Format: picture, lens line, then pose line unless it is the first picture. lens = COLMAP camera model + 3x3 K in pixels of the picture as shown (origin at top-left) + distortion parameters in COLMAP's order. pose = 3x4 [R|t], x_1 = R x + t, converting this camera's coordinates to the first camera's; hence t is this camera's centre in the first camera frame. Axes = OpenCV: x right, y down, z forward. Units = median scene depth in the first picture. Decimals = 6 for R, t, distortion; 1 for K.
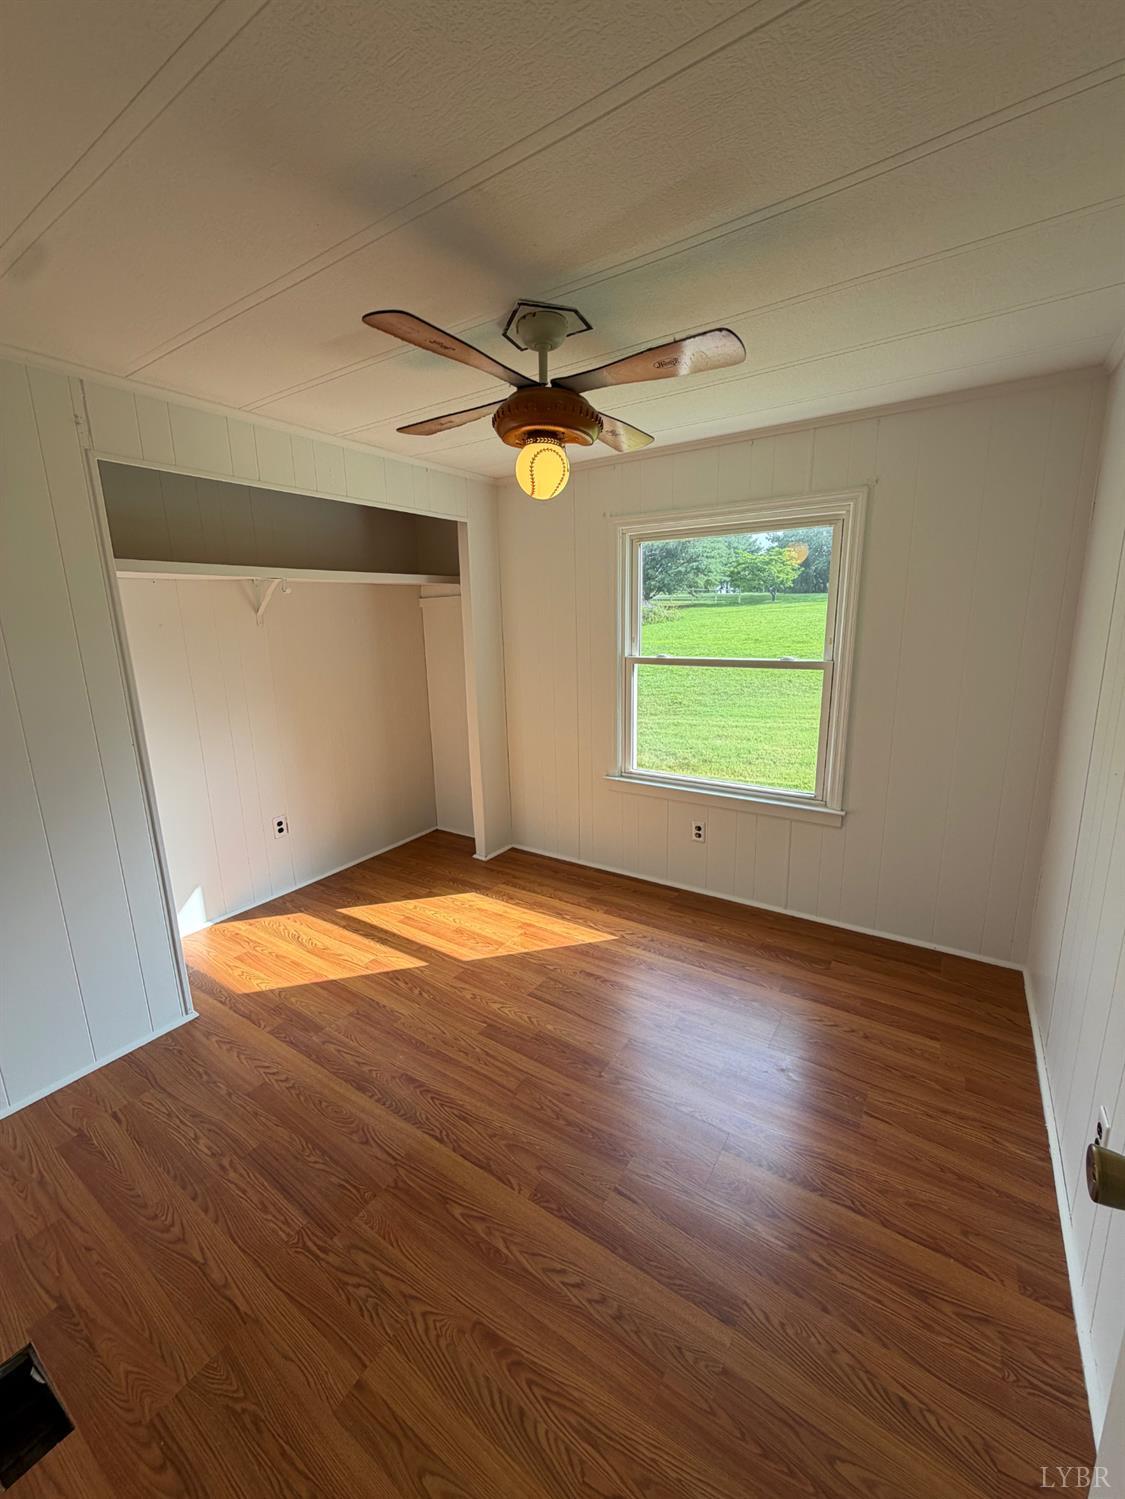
lens RADIAL K [[595.7, 0, 560.1], [0, 595.7, 745.6], [0, 0, 1]] dist [-0.000538, -0.000456]
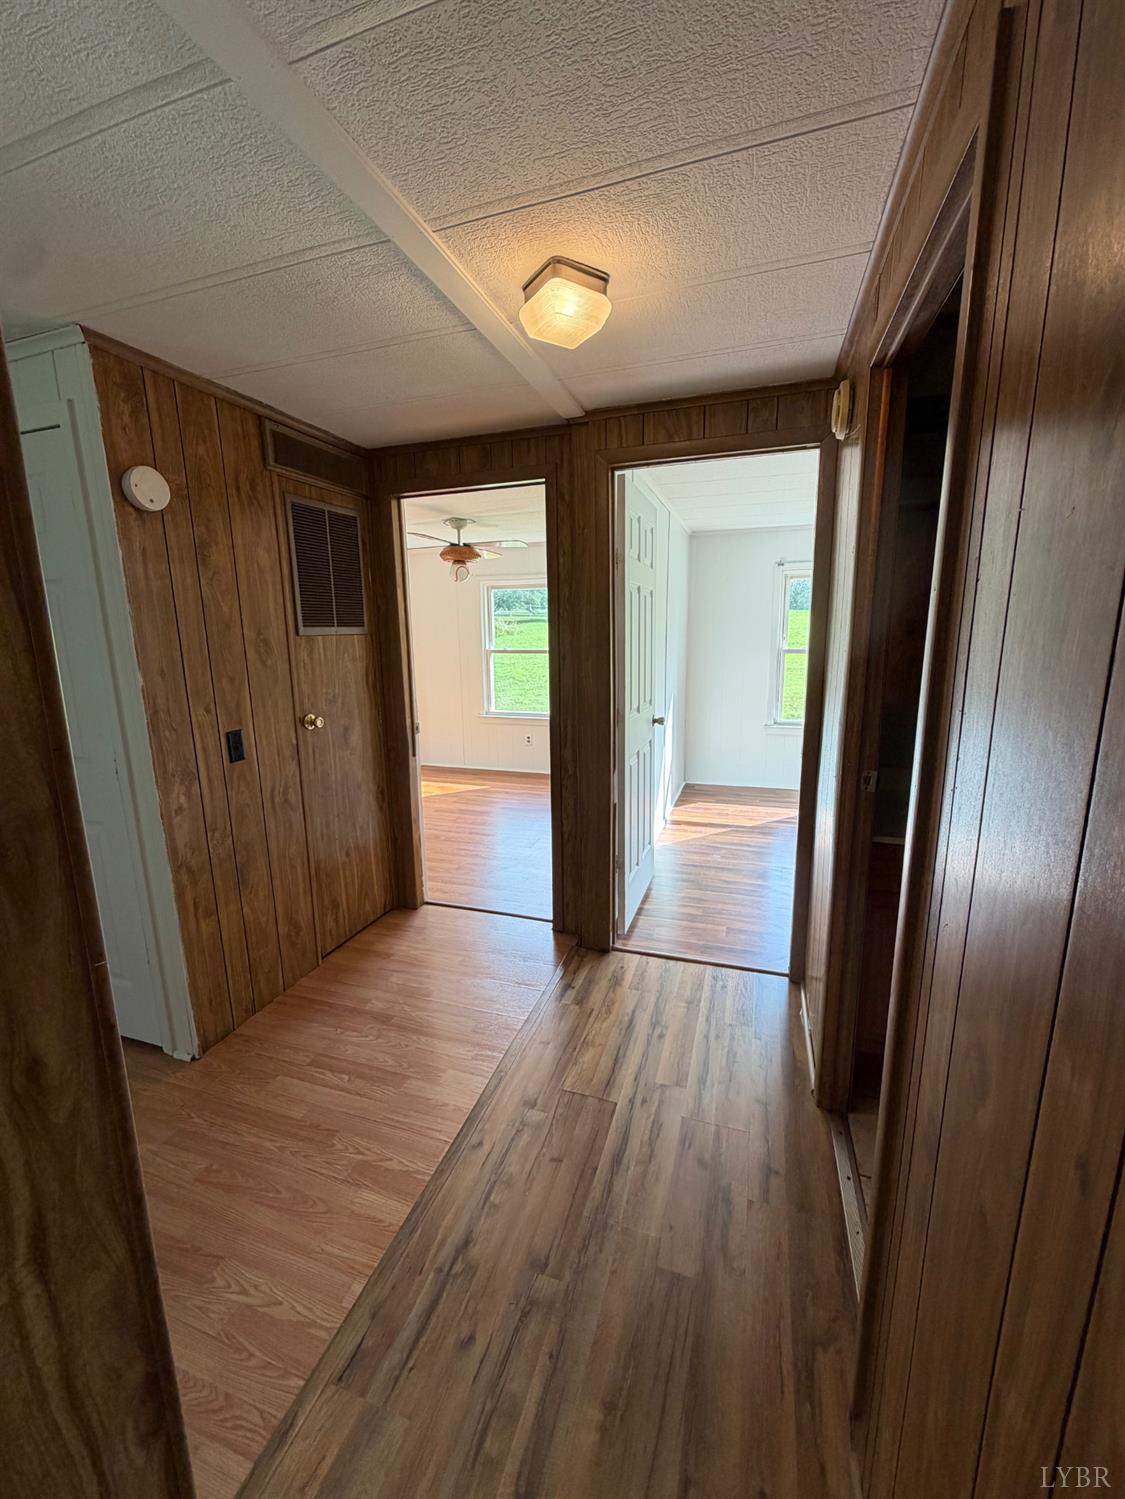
lens RADIAL K [[595.7, 0, 560.1], [0, 595.7, 745.6], [0, 0, 1]] dist [-0.000538, -0.000456]
pose [[0.966150, -0.040568, 0.254773, -0.163596], [0.046573, 0.998760, -0.017579, 0.206728], [-0.253744, 0.028849, 0.966841, -0.906268]]
